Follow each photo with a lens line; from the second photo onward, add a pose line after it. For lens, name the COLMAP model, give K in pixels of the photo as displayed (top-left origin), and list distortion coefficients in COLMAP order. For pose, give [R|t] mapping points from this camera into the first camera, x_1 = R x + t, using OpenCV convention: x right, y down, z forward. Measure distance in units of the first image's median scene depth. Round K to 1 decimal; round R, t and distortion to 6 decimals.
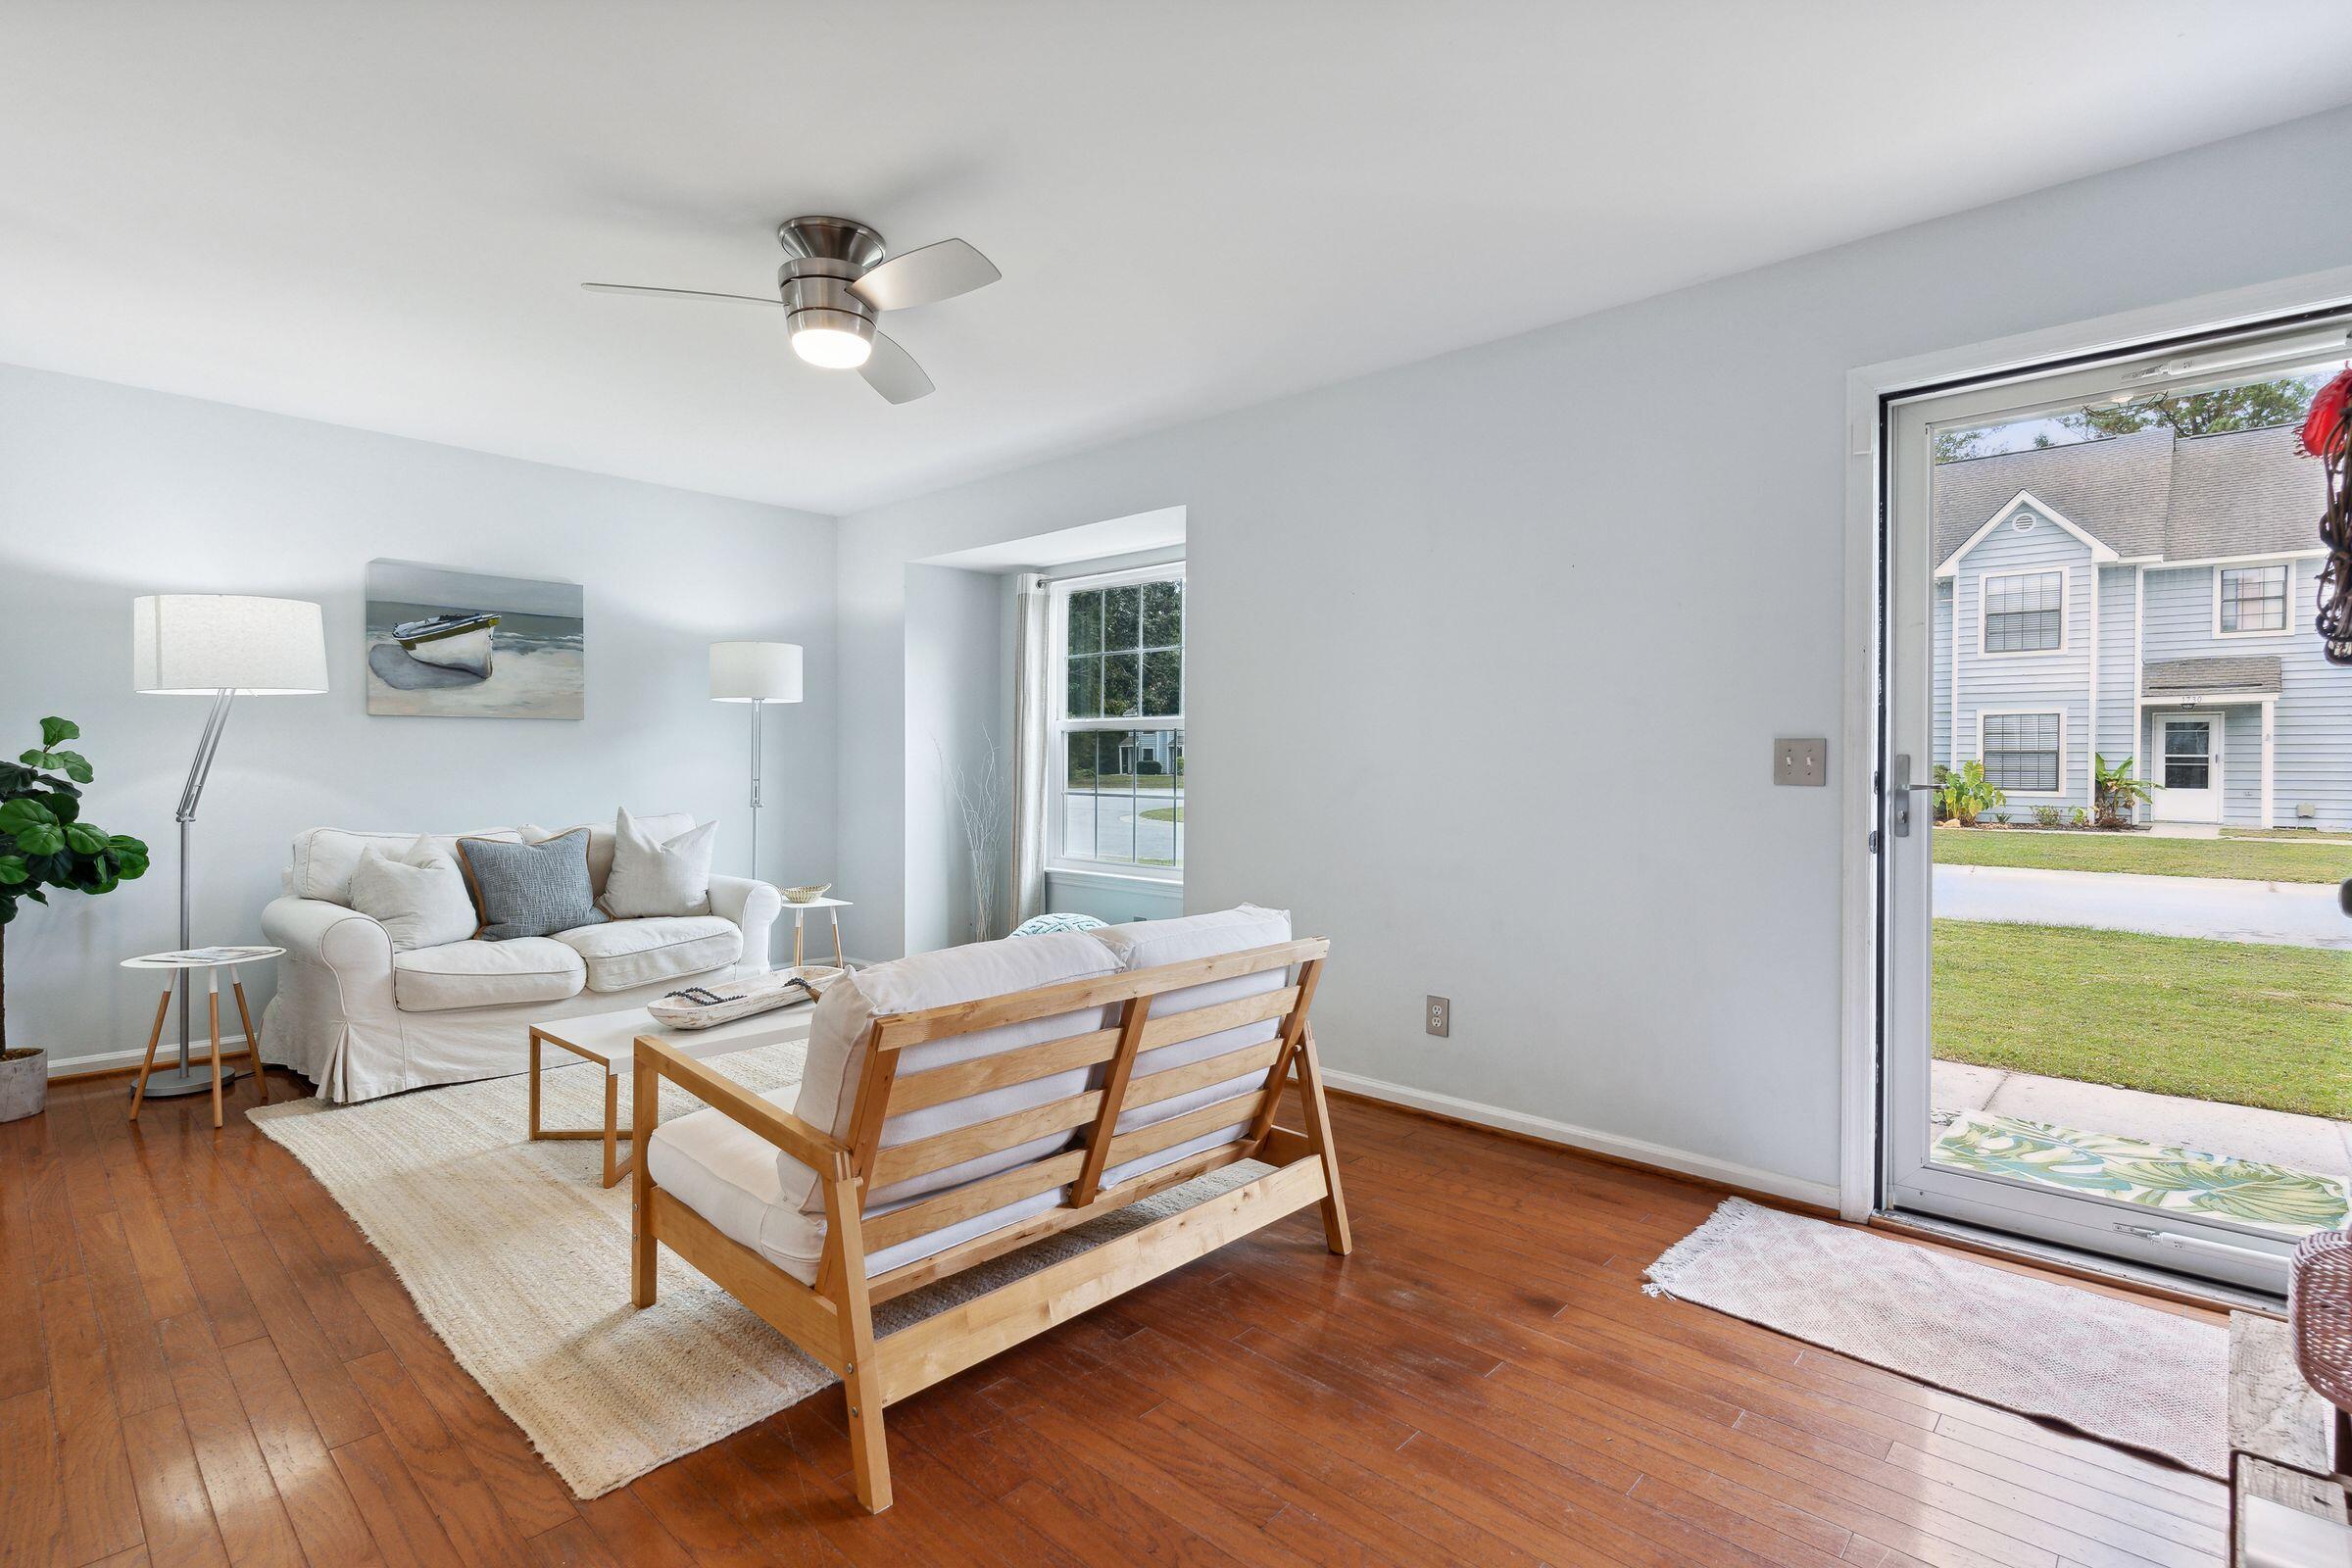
lens RADIAL K [[1144.8, 0, 1155.2], [0, 1144.8, 772.3], [0, 0, 1]] dist [0.003287, 0.000389]
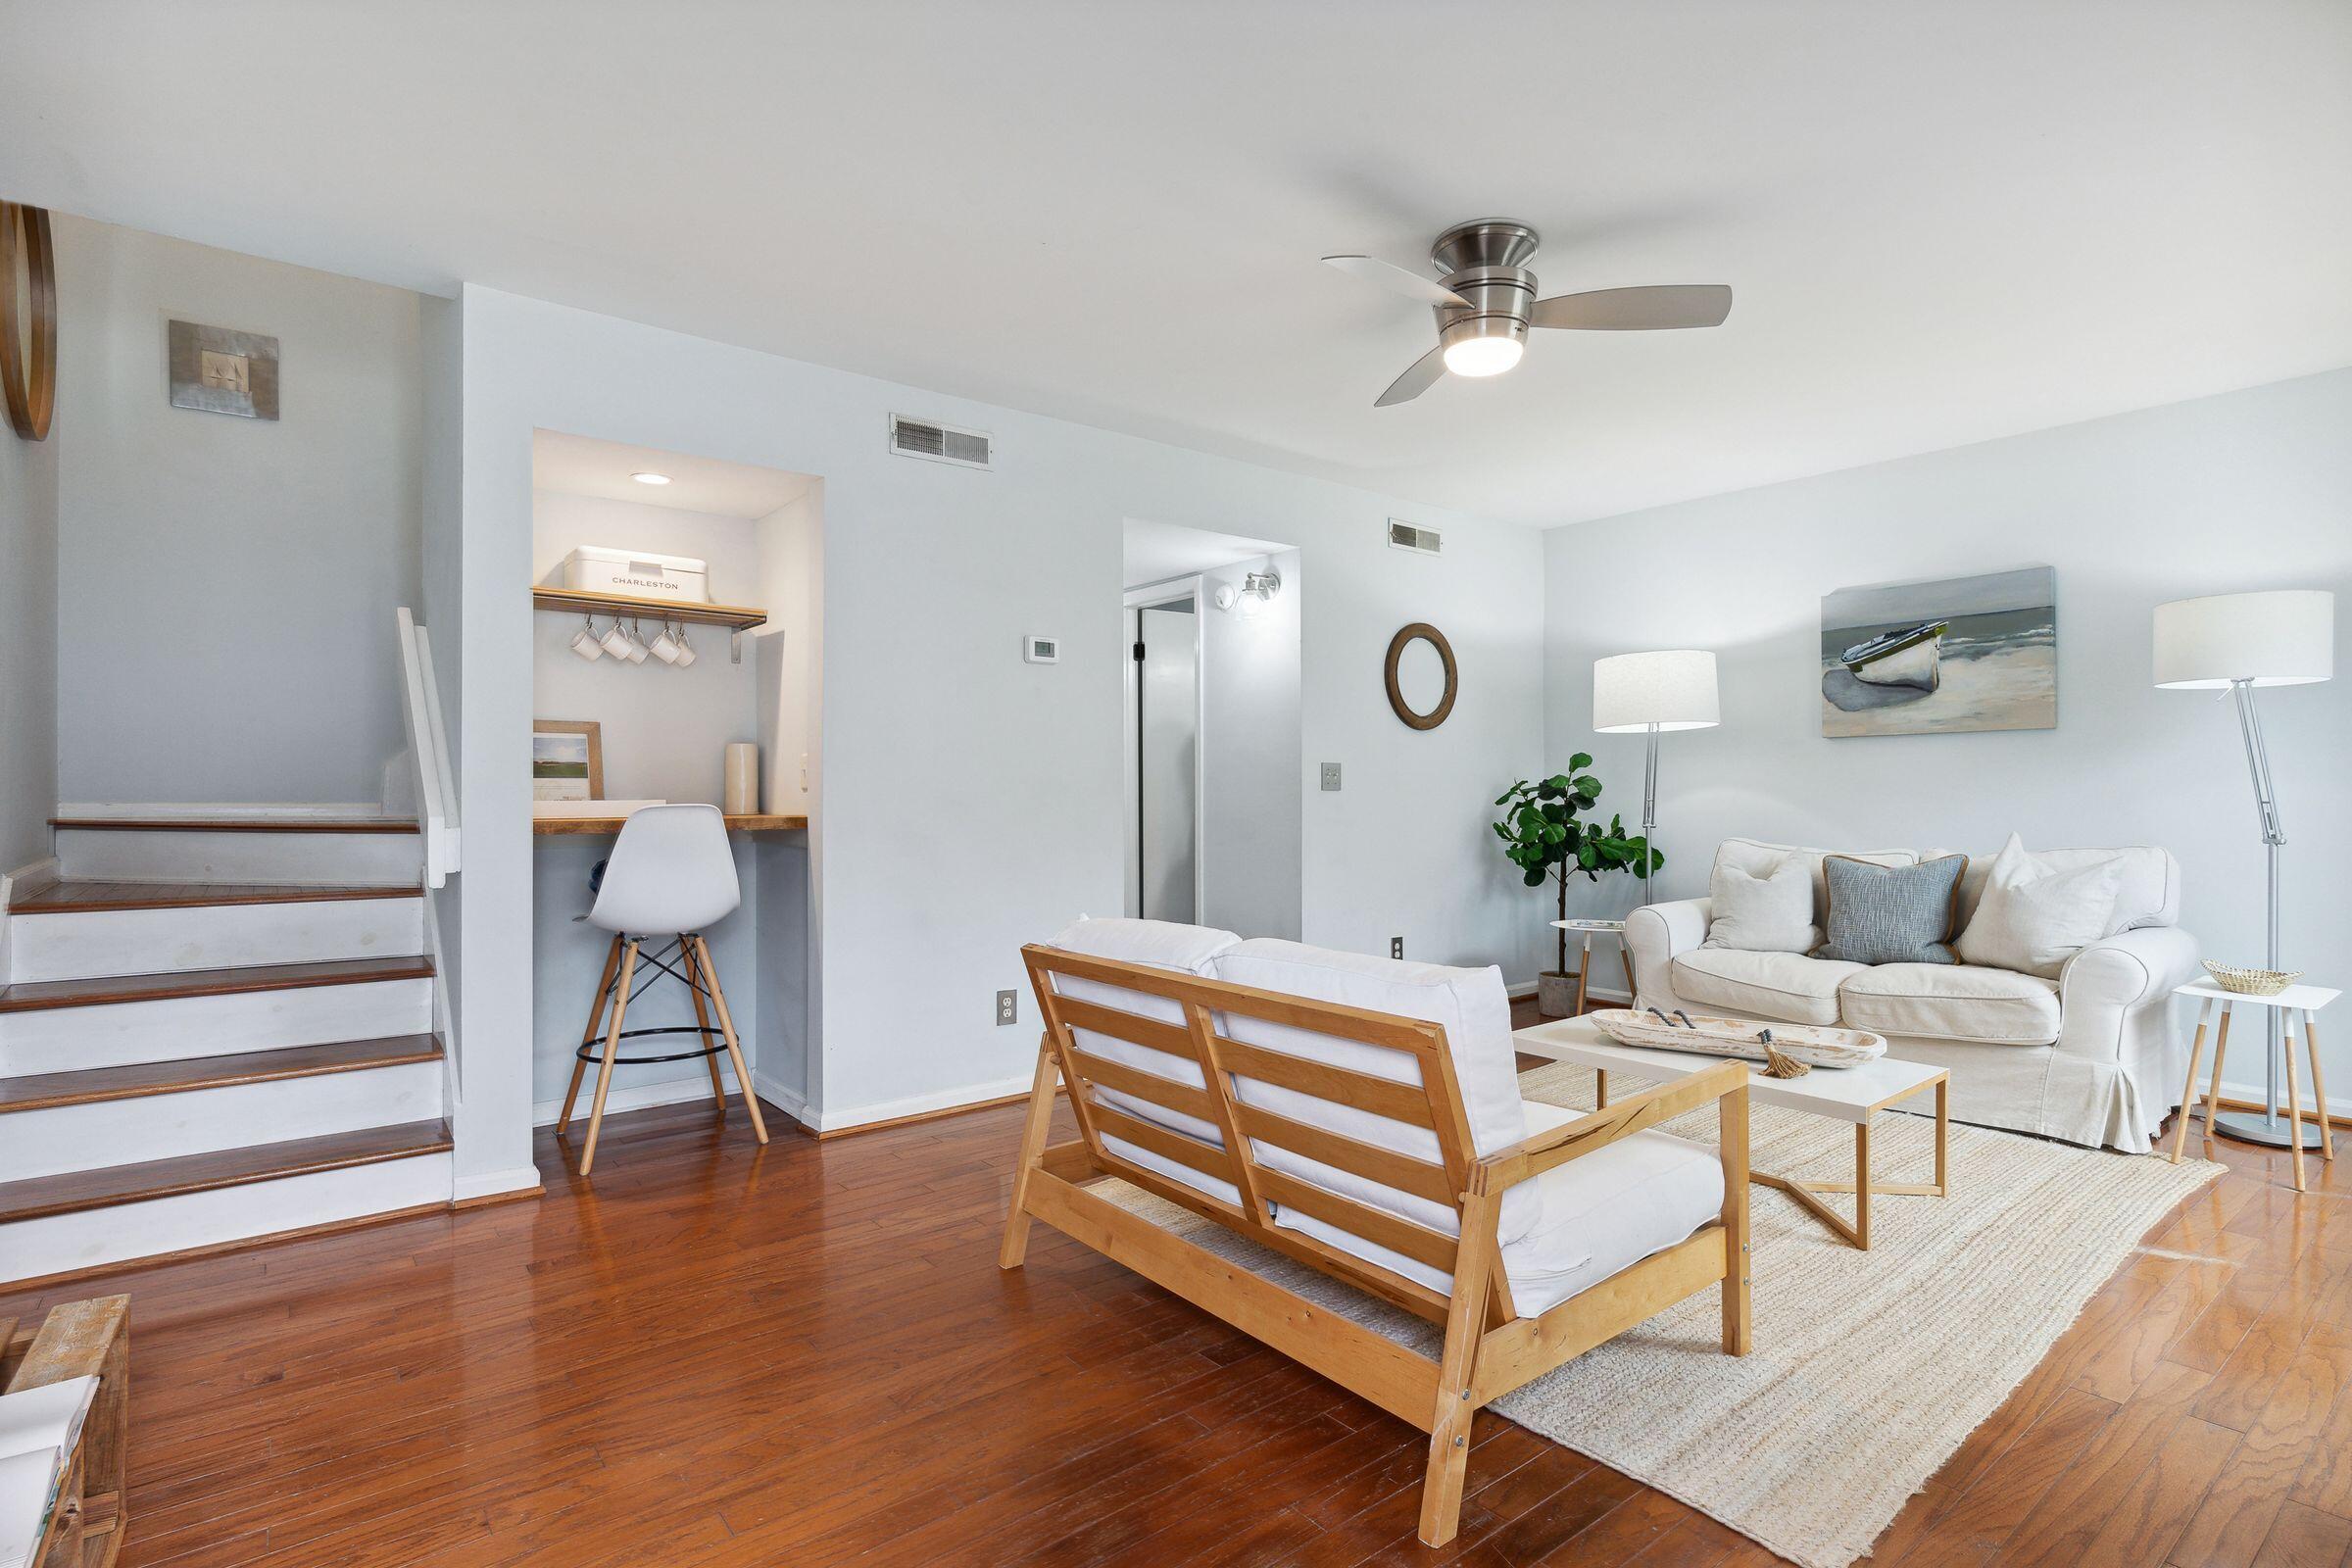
lens RADIAL K [[1144.8, 0, 1159.2], [0, 1144.8, 788.2], [0, 0, 1]] dist [0.003287, 0.000389]
pose [[-0.142714, -0.006533, -0.989742, 0.455571], [-0.009101, 0.999945, -0.005288, 0.008410], [0.989722, 0.008253, -0.142766, 0.528368]]
